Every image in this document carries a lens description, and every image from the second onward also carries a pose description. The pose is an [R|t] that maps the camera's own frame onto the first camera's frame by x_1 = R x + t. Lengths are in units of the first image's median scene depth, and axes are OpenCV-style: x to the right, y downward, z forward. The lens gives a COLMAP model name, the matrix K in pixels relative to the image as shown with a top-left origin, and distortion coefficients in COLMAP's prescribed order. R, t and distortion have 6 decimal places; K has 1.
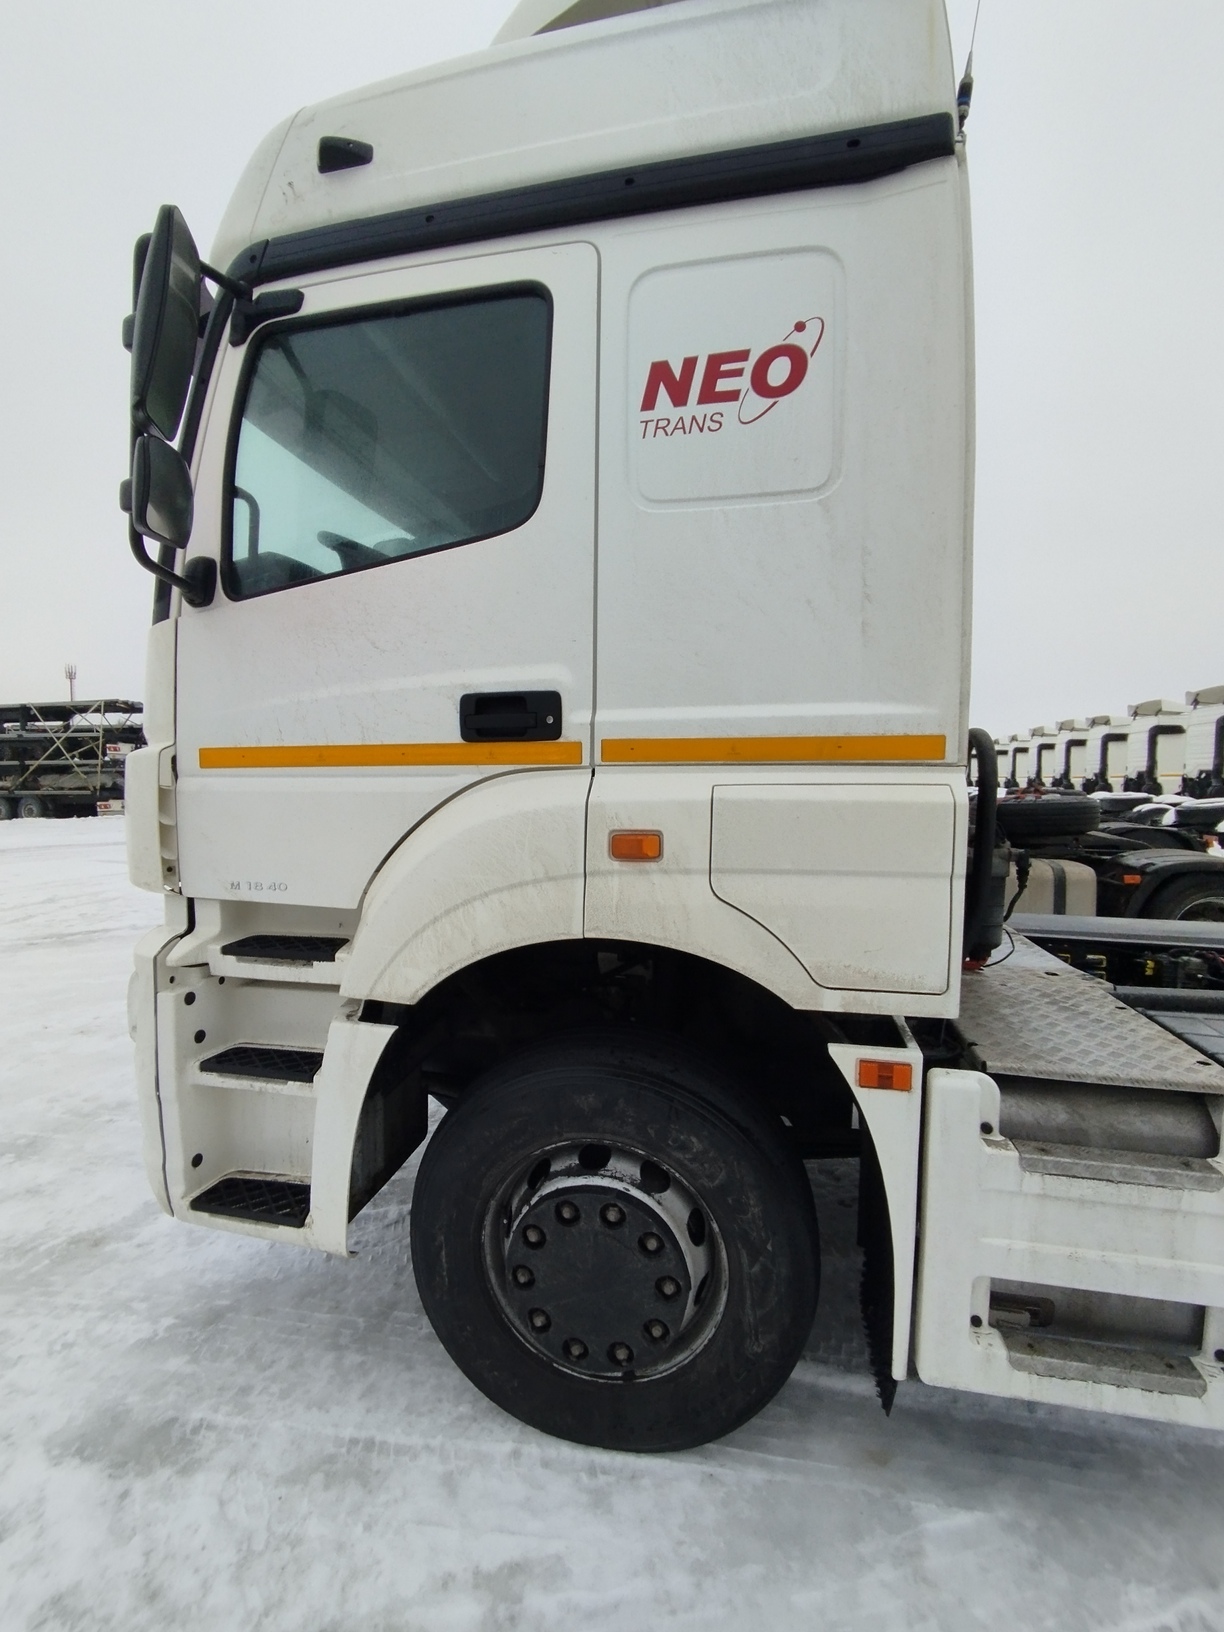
lens RADIAL K [[749.7, 0, 606.8], [0, 749.7, 822.5], [0, 0, 1]] dist [0.001725, 0.000173]
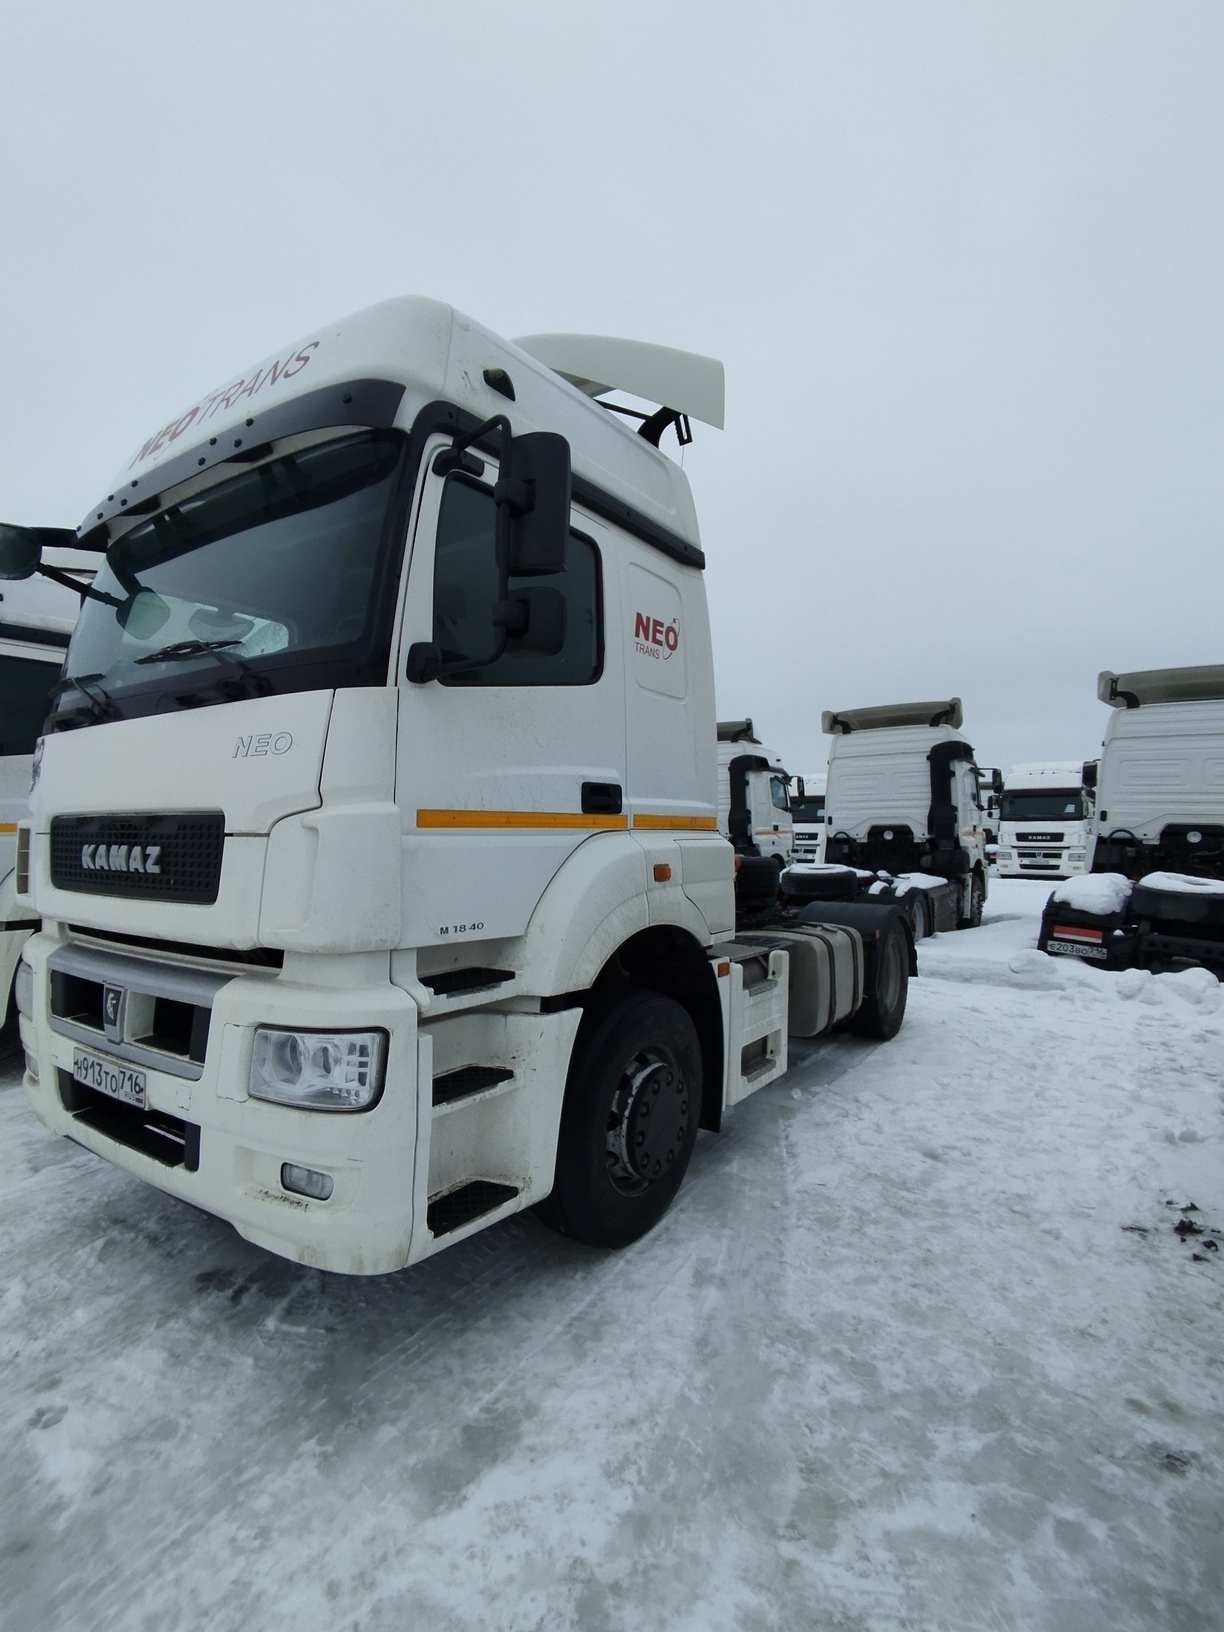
lens RADIAL K [[749.7, 0, 606.8], [0, 749.7, 822.5], [0, 0, 1]] dist [0.001725, 0.000173]
pose [[0.406382, 0.016176, 0.913560, -1.657108], [0.051405, 0.997855, -0.040535, -0.024232], [-0.912256, 0.063435, 0.404679, 0.352926]]
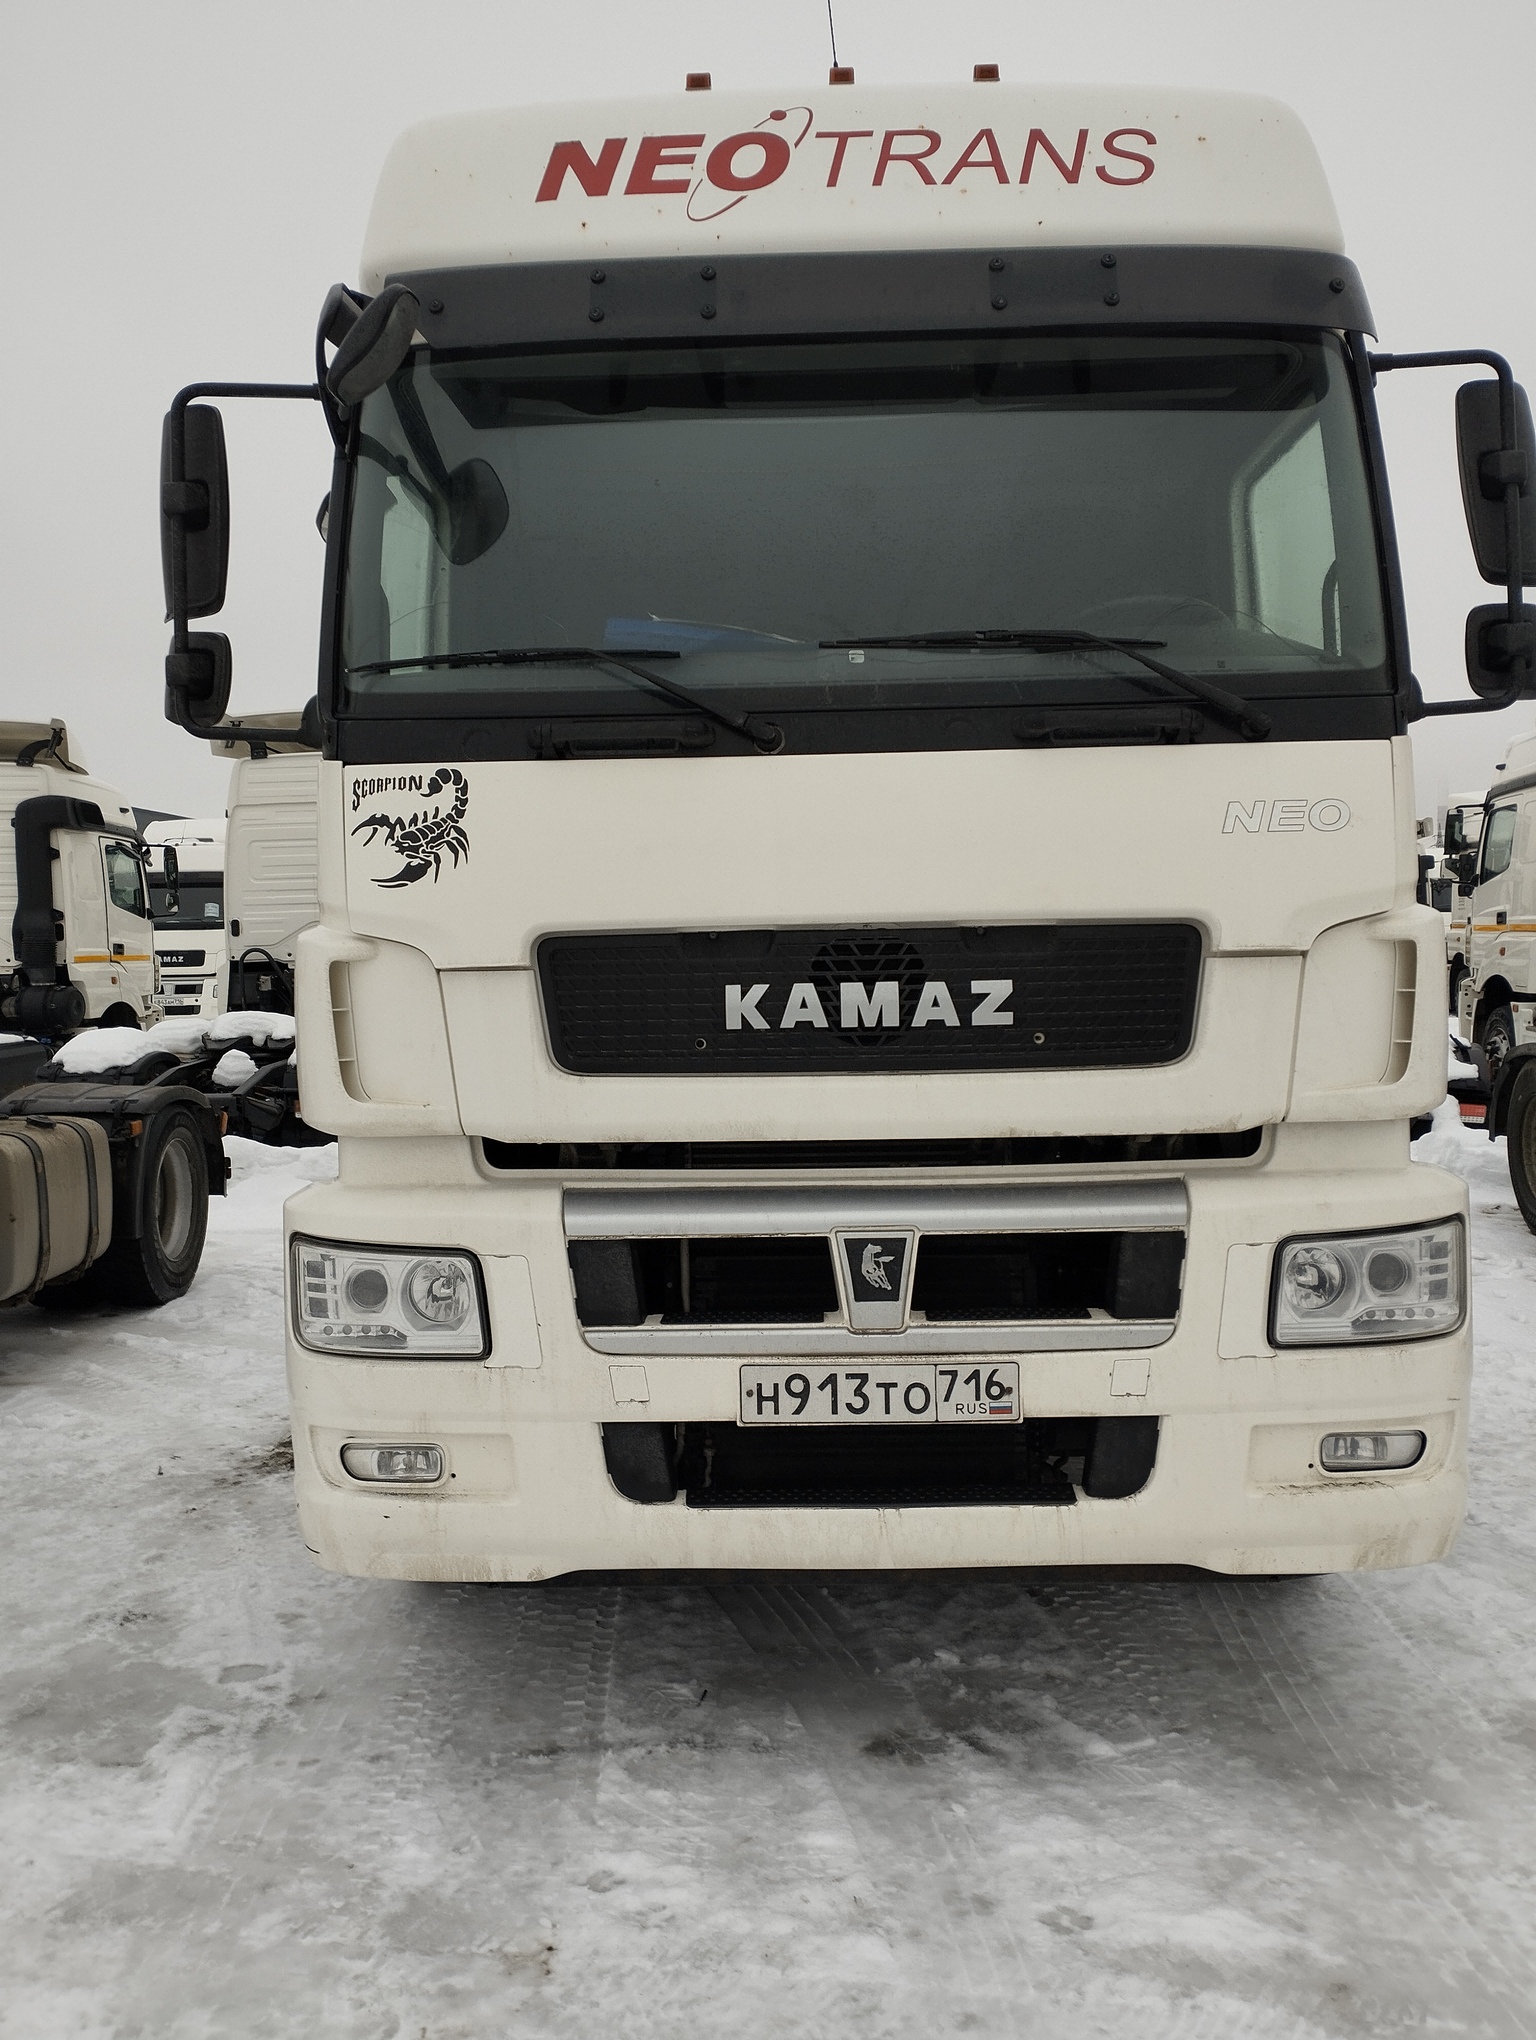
lens RADIAL K [[1635.8, 0, 768.0], [0, 1635.8, 1020.0], [0, 0, 1]] dist [0.118601, -0.141470]
pose [[-0.158378, -0.031439, 0.986878, -2.446960], [0.079551, 0.995837, 0.044491, -0.135111], [-0.984169, 0.085553, -0.155218, 2.208783]]
